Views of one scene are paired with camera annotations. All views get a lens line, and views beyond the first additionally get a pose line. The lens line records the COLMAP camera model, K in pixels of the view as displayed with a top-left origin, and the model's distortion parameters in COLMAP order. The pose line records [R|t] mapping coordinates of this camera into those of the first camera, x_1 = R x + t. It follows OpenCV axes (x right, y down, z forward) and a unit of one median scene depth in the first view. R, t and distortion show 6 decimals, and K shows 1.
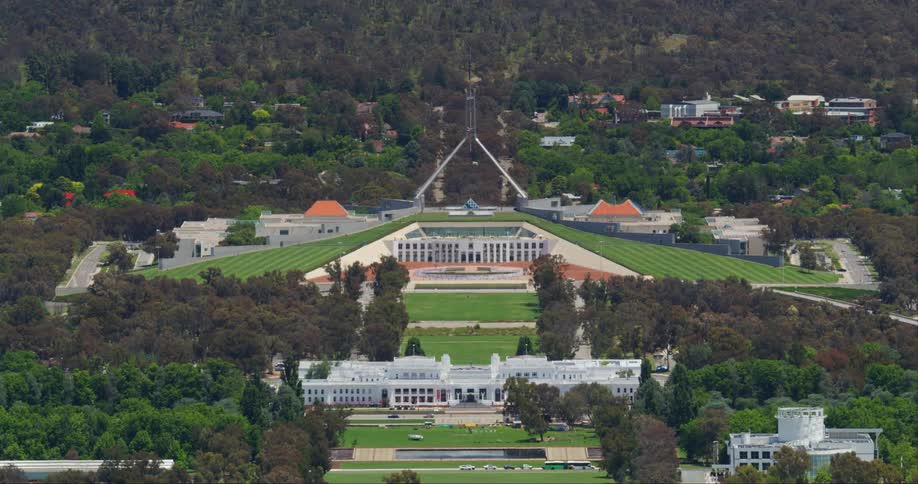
lens RADIAL K [[1350.4, 0, 457.8], [0, 1350.4, 241.3], [0, 0, 1]] dist [0.025838, 0.000000]
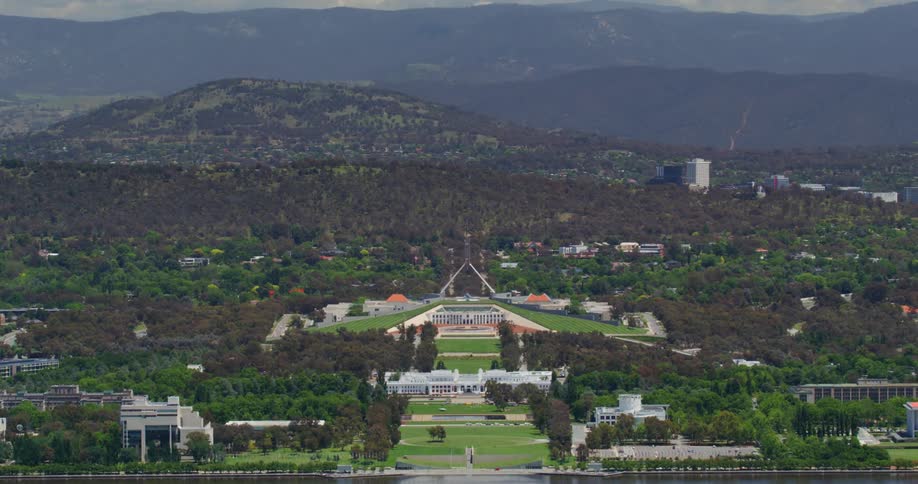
lens RADIAL K [[1350.4, 0, 459.5], [0, 1350.4, 241.7], [0, 0, 1]] dist [0.025838, 0.000000]
pose [[0.997905, -0.002421, 0.064649, -0.134460], [0.009663, 0.993666, -0.111957, 0.120085], [-0.063968, 0.112347, 0.991608, -1.034959]]
